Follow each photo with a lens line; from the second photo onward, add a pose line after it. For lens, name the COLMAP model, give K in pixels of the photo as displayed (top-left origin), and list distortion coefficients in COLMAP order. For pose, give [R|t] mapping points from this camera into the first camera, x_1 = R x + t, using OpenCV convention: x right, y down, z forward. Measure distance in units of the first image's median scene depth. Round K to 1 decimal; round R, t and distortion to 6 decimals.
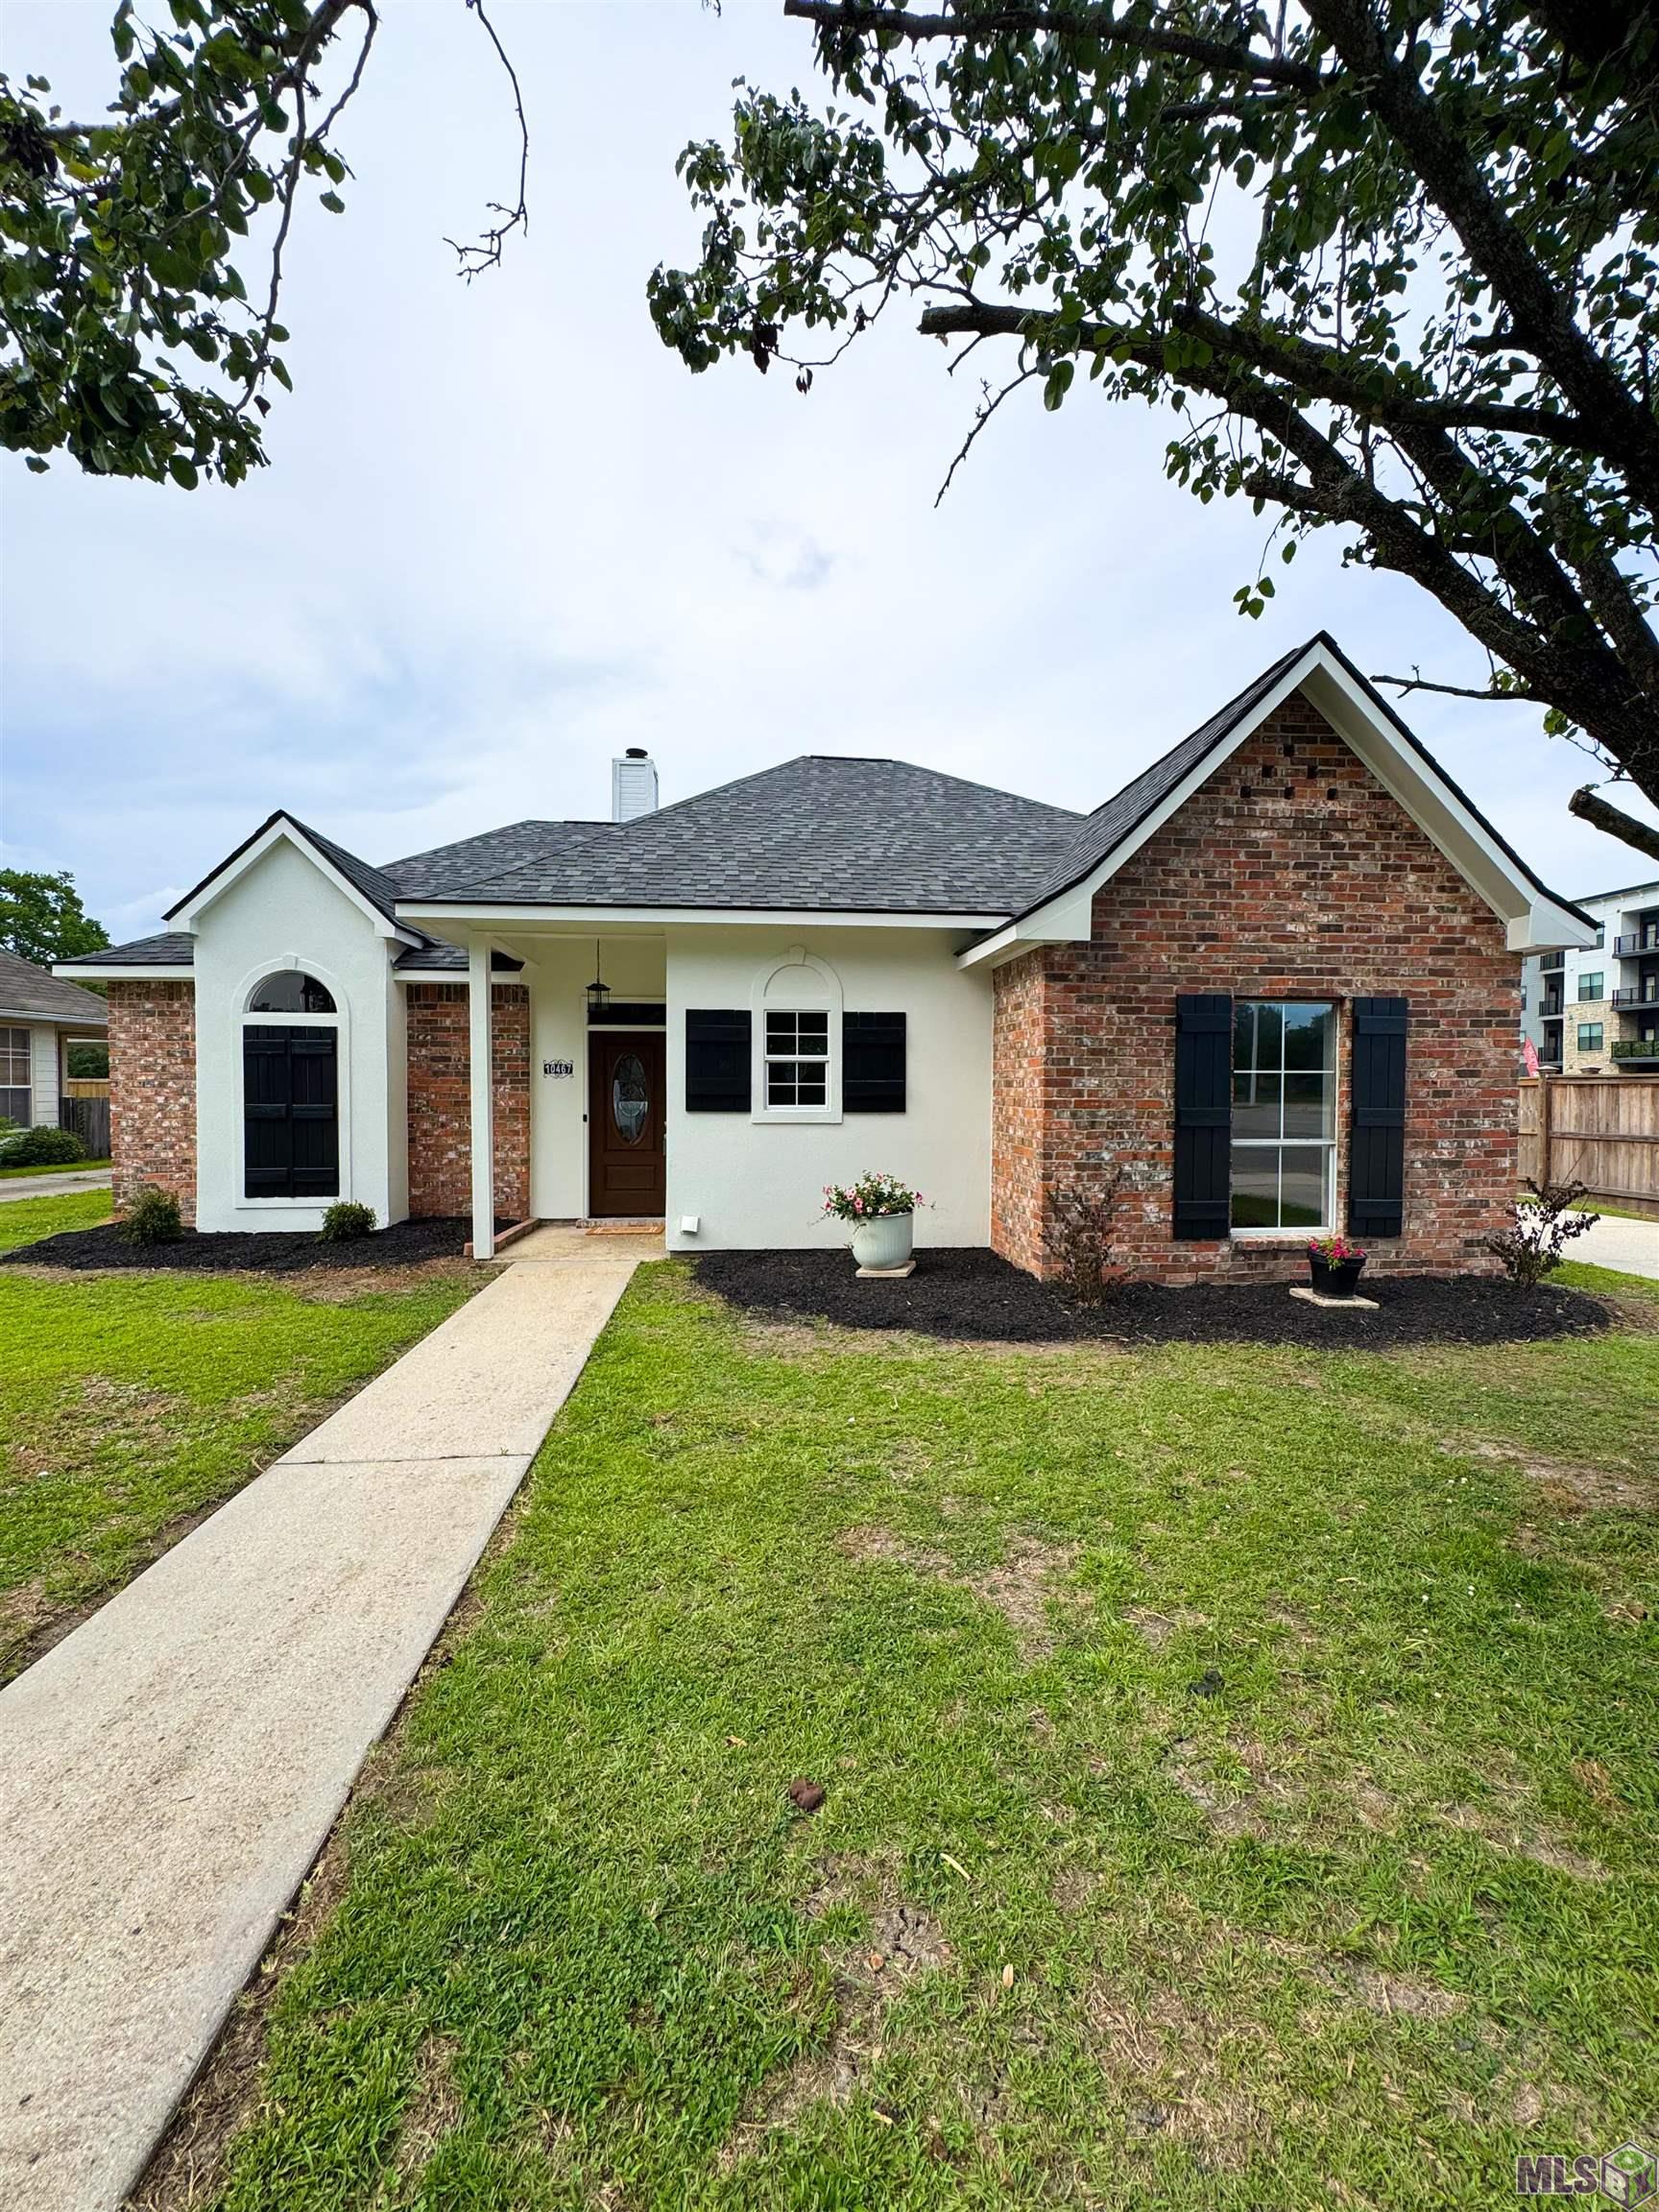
lens RADIAL K [[890.5, 0, 831.0], [0, 890.5, 1105.5], [0, 0, 1]] dist [-0.001896, -0.000099]
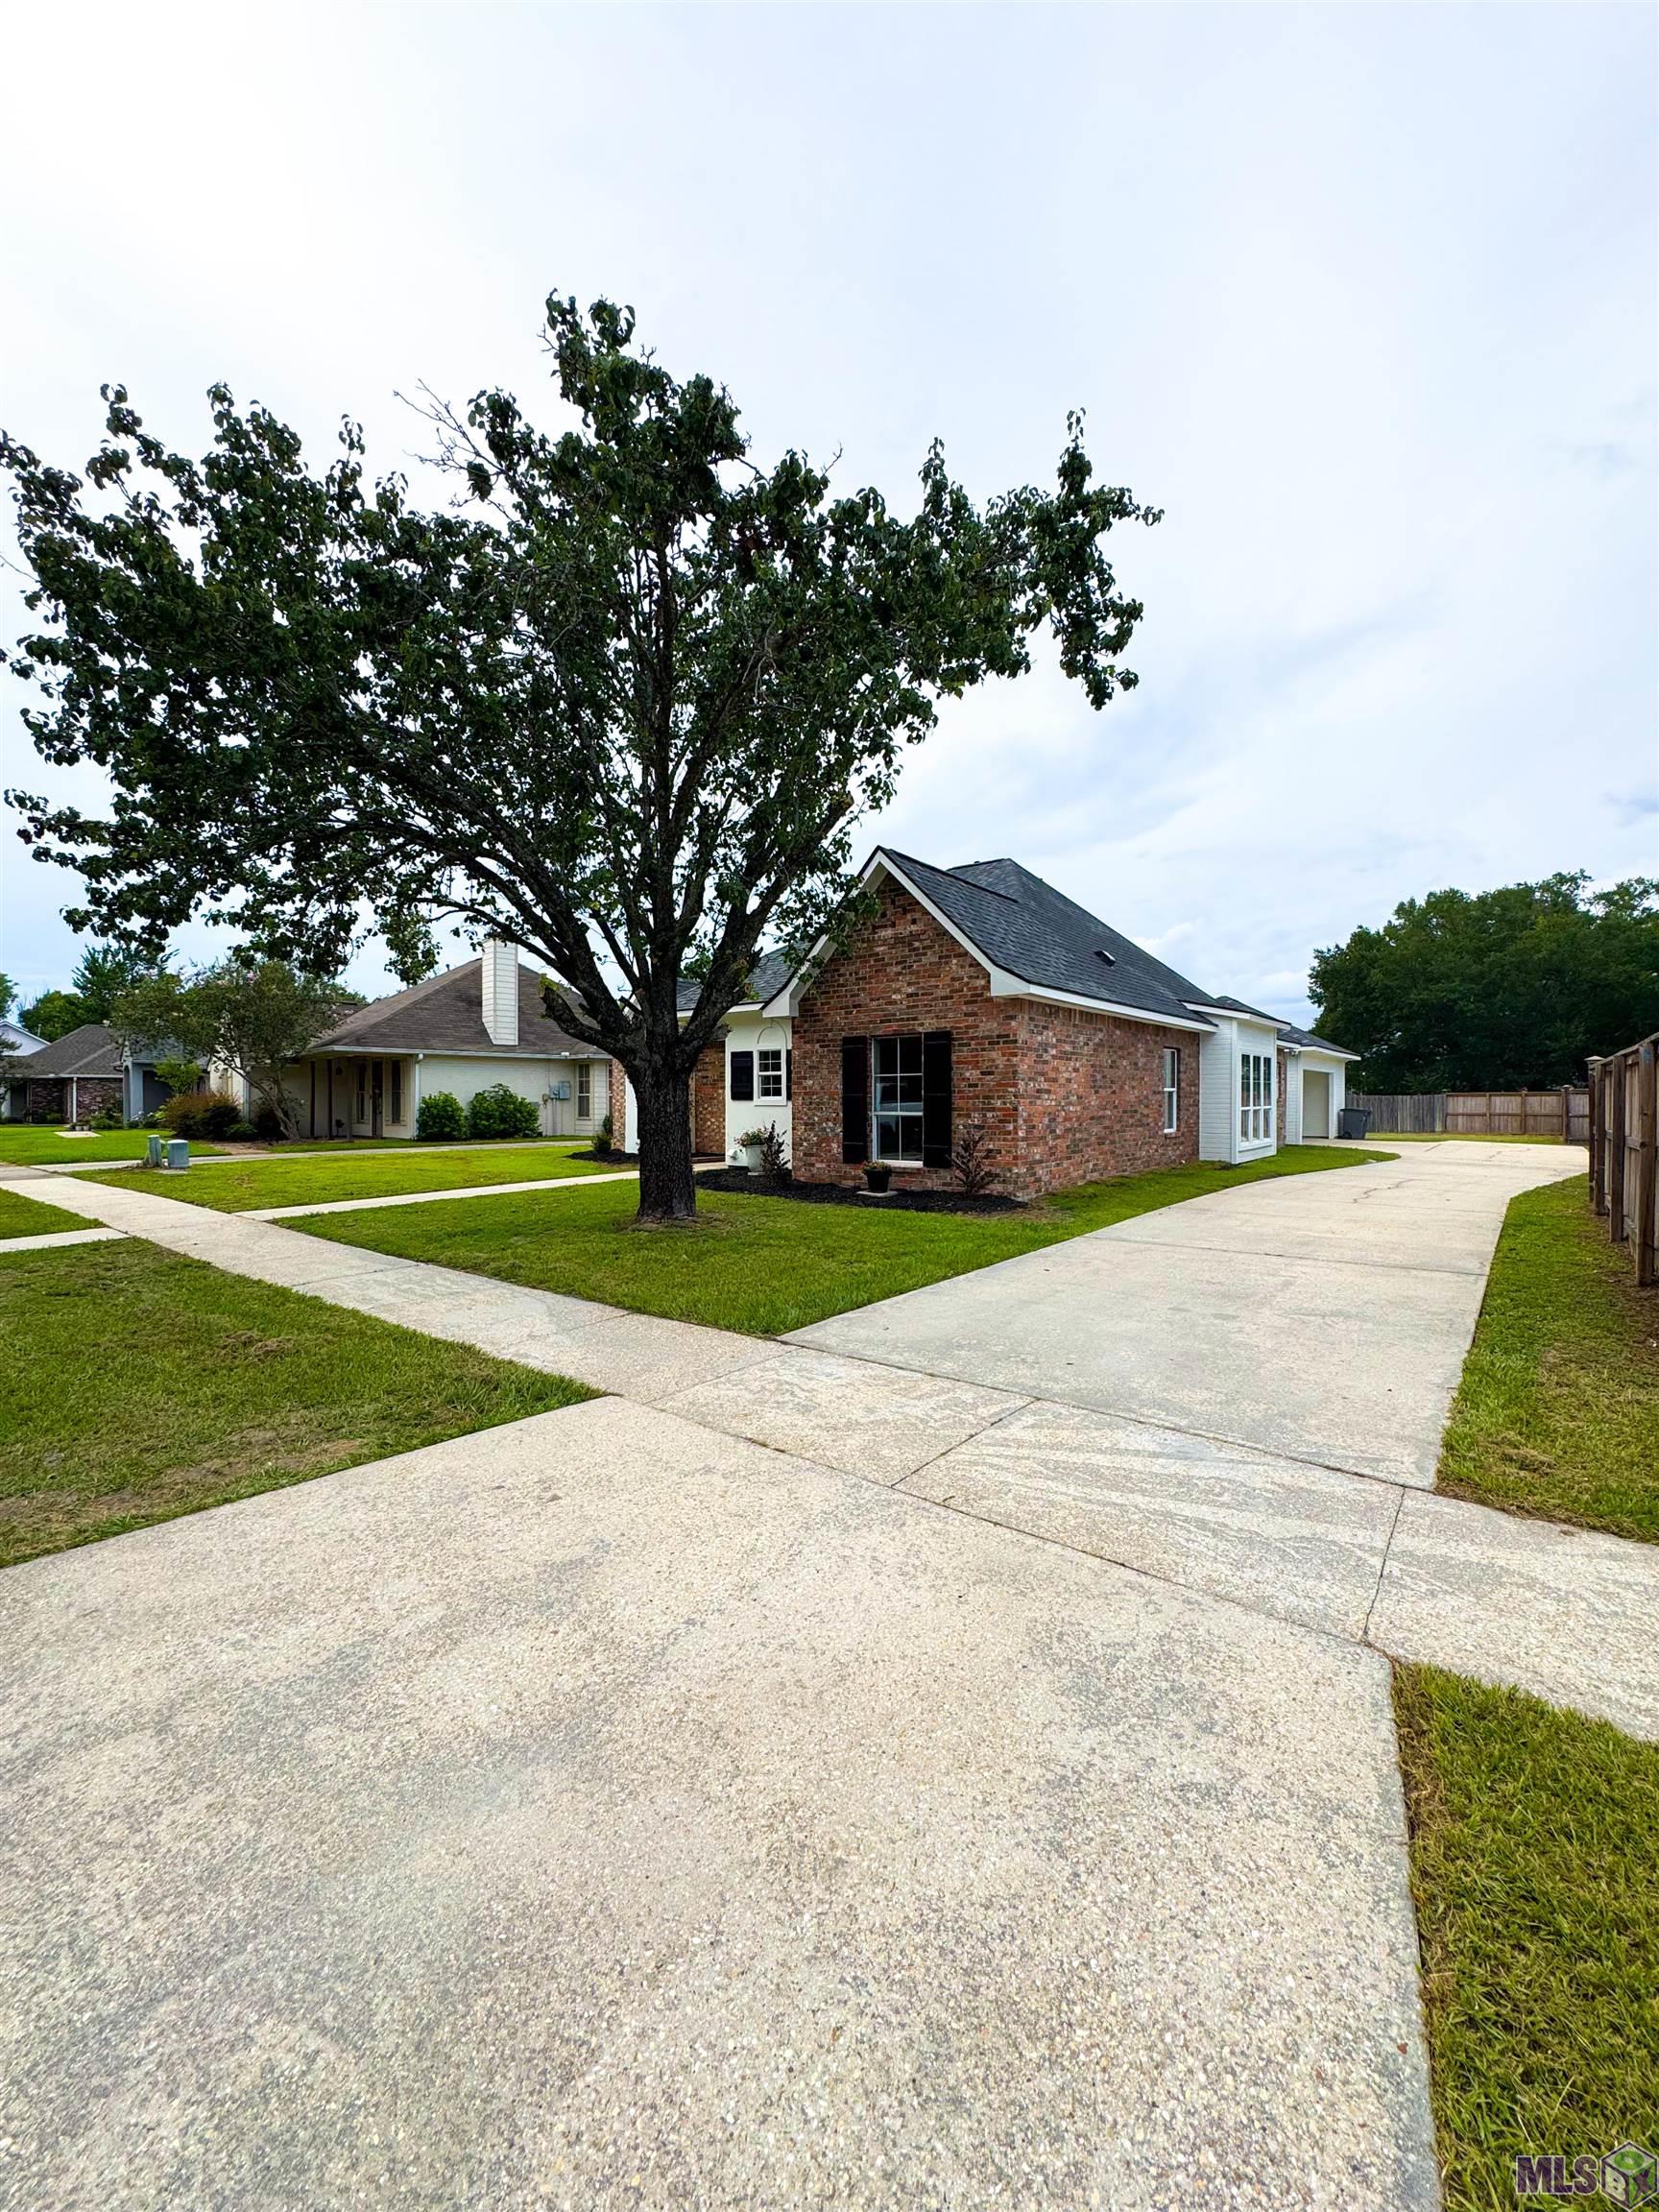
lens RADIAL K [[890.5, 0, 825.5], [0, 890.5, 1106.2], [0, 0, 1]] dist [-0.001896, -0.000099]
pose [[0.710041, 0.000674, -0.704160, 1.491303], [-0.010231, 0.999904, -0.009360, 0.039997], [0.704086, 0.013850, 0.709980, -0.356167]]
